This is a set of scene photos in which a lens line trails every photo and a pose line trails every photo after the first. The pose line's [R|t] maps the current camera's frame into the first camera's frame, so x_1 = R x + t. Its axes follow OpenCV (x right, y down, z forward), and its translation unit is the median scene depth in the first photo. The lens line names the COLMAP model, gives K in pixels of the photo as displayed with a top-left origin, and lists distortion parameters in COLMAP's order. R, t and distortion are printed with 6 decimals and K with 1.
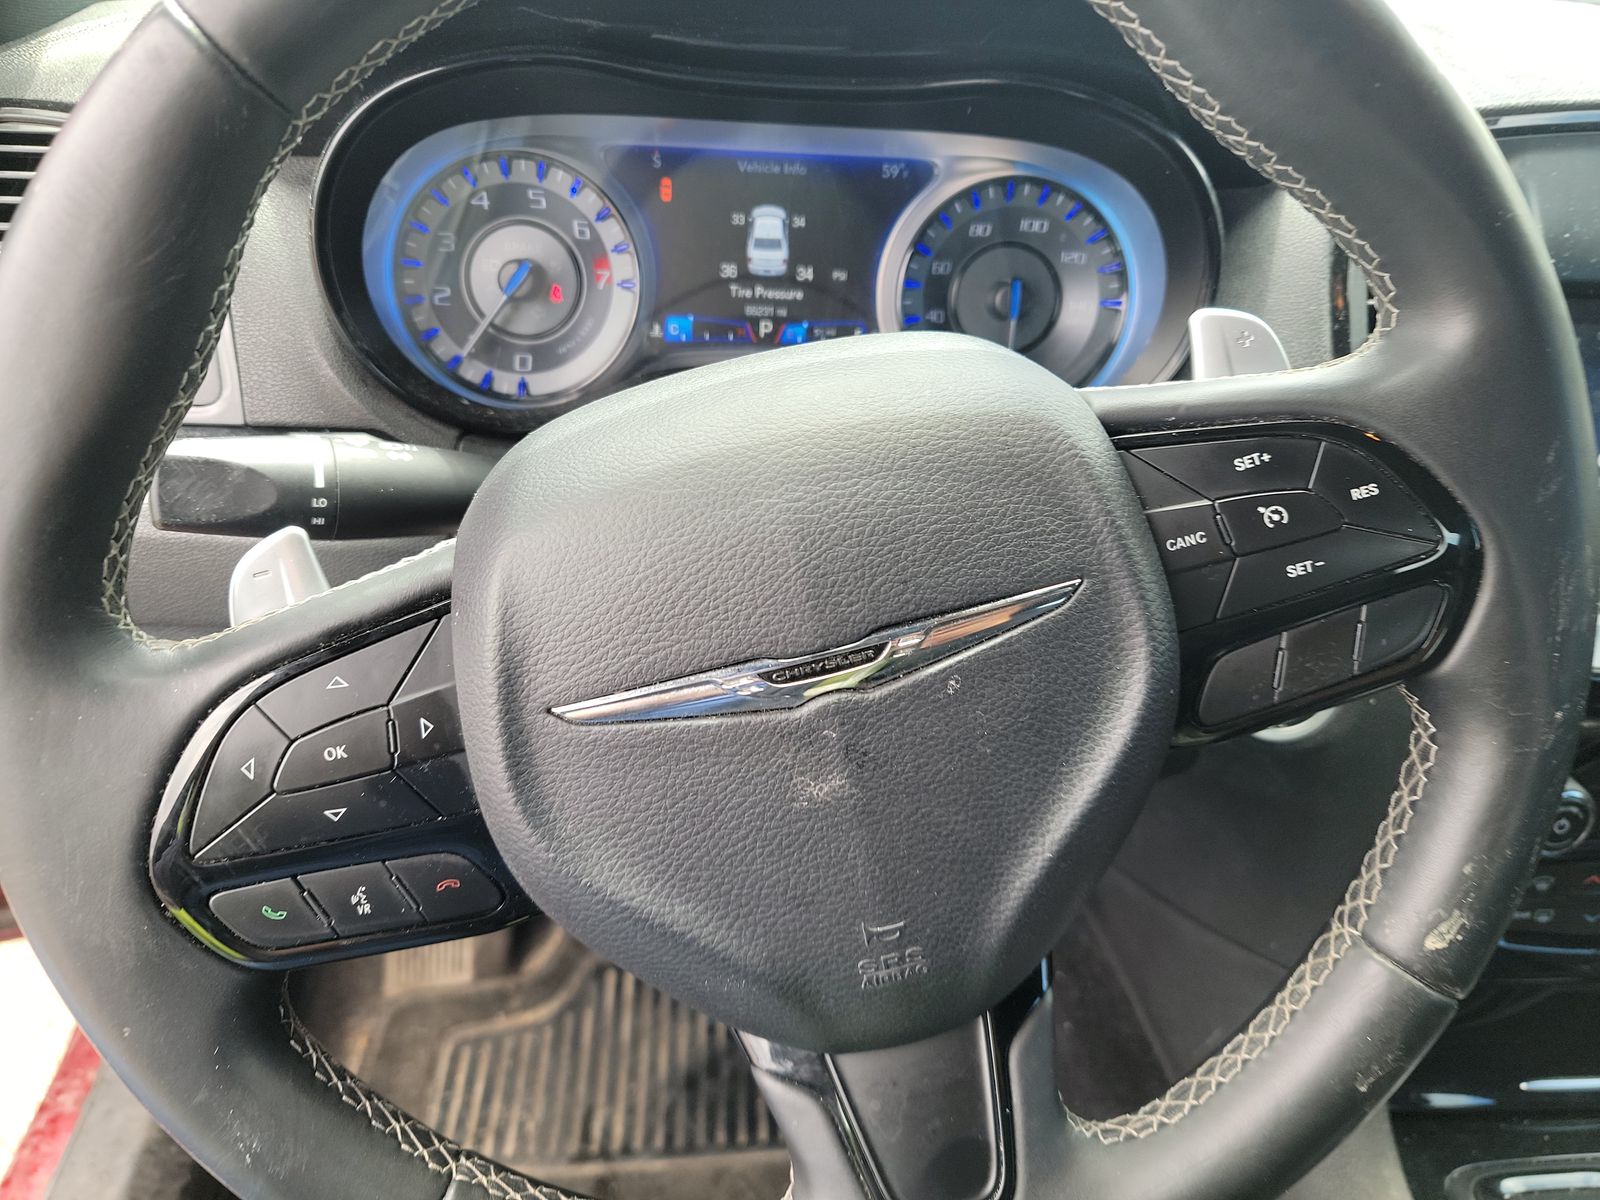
lens RADIAL K [[1125.3, 0, 800.0], [0, 1125.3, 600.0], [0, 0, 1]] dist [-0.001190, -0.004456]
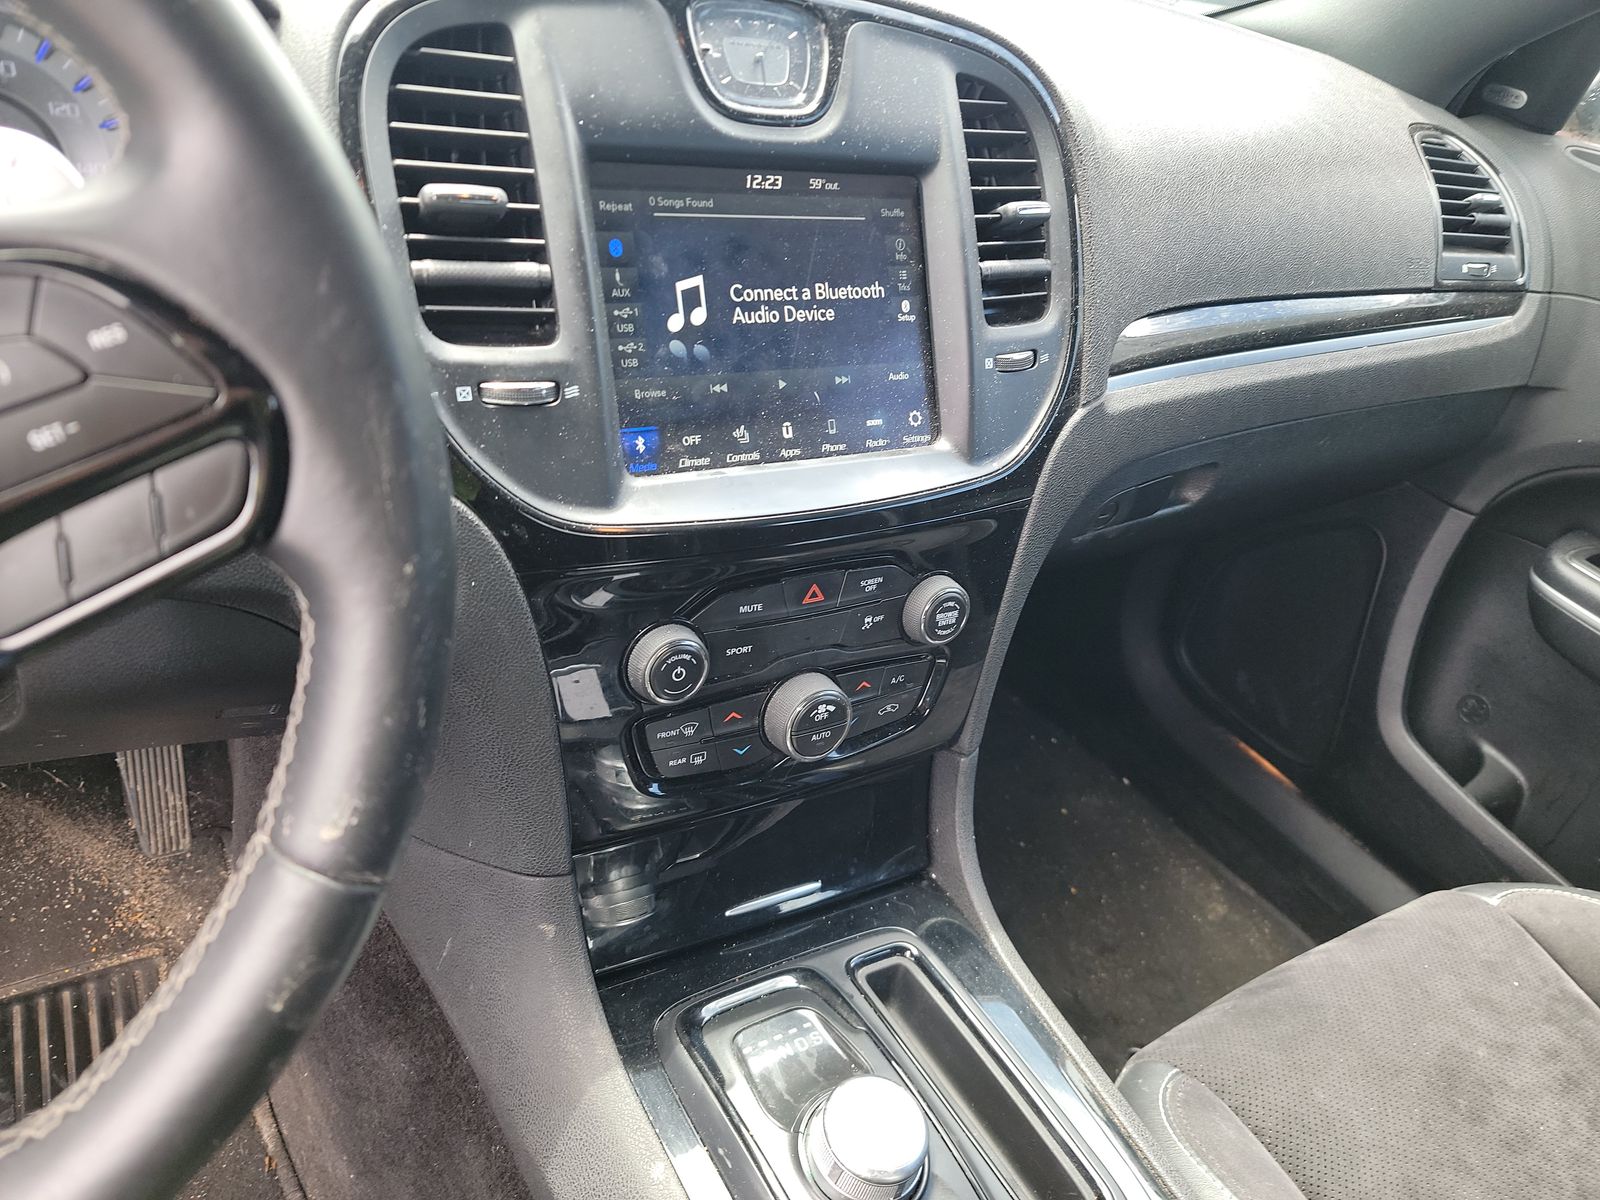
lens RADIAL K [[1125.3, 0, 800.0], [0, 1125.3, 600.0], [0, 0, 1]] dist [-0.001190, -0.004456]
pose [[0.887236, -0.153351, 0.435081, 0.317154], [0.125781, 0.987813, 0.091672, 0.047752], [-0.443837, -0.026610, 0.895712, 0.003520]]
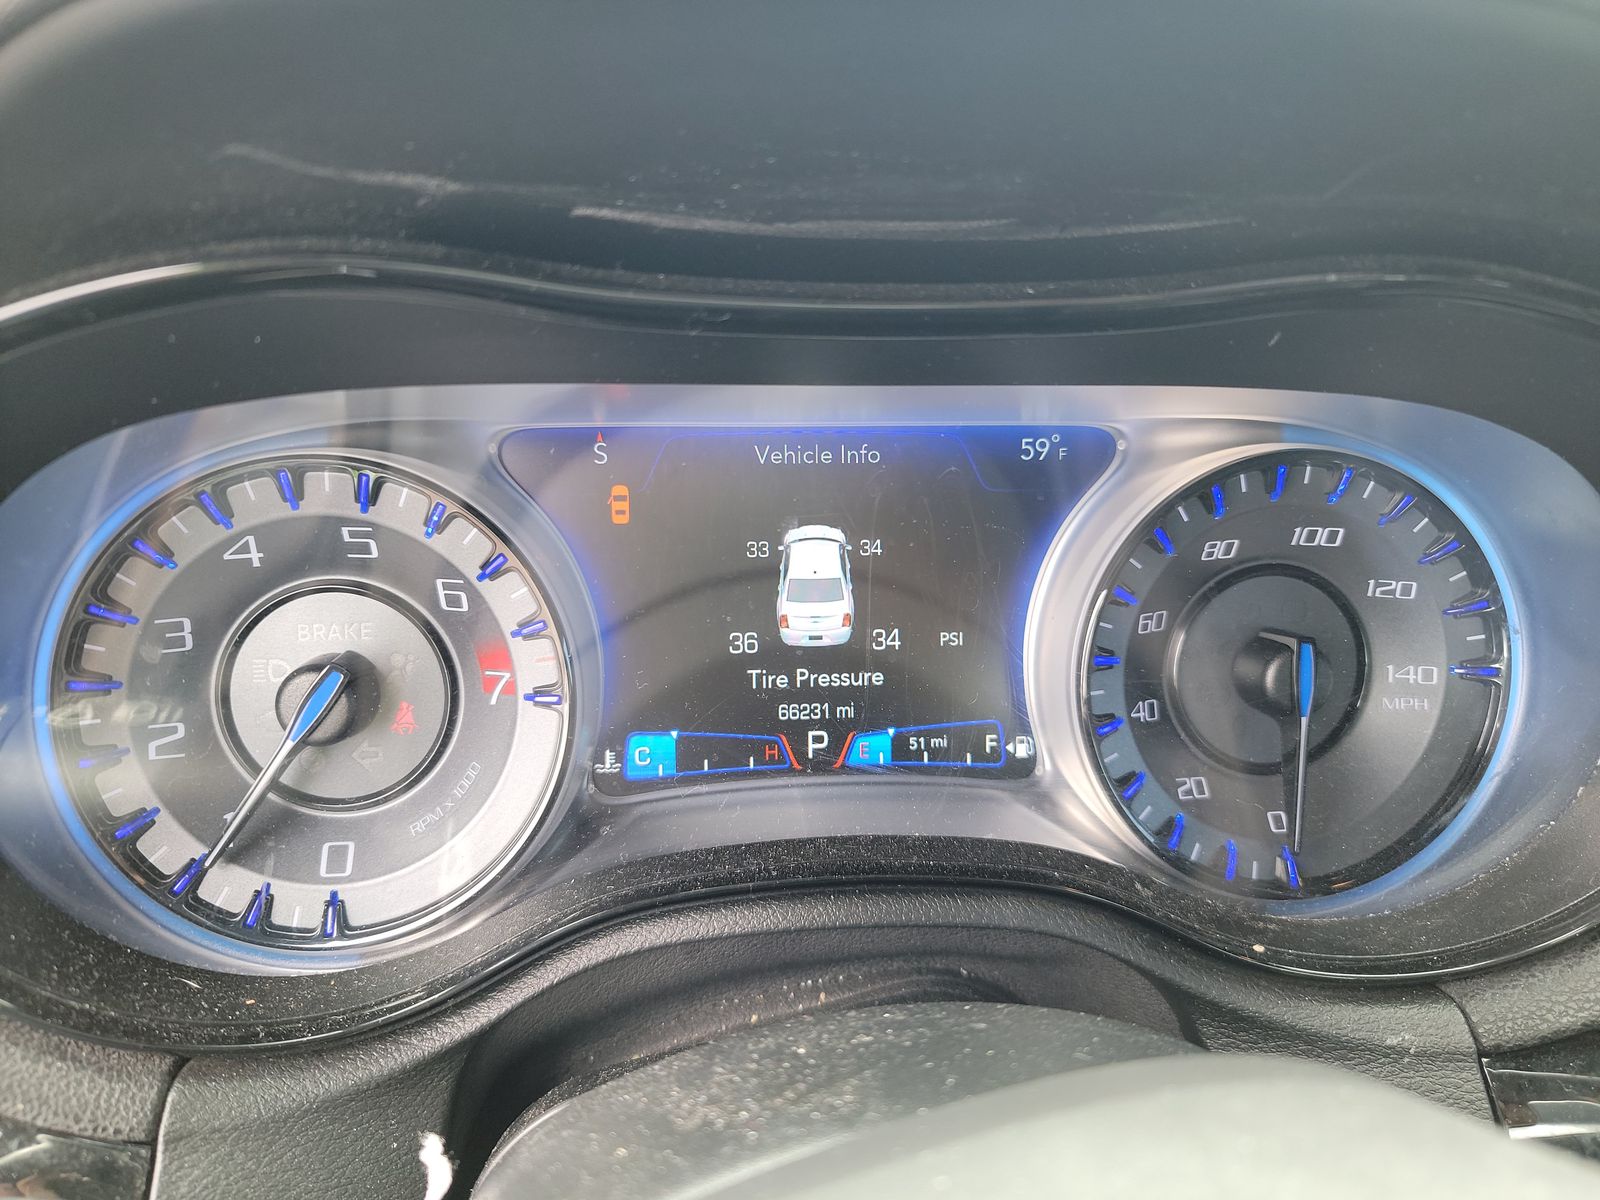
lens RADIAL K [[1125.3, 0, 800.0], [0, 1125.3, 600.0], [0, 0, 1]] dist [-0.001190, -0.004456]
pose [[0.998085, -0.052006, 0.033494, -0.055741], [0.057153, 0.982422, -0.177709, -0.226794], [-0.023663, 0.179283, 0.983513, 0.498114]]
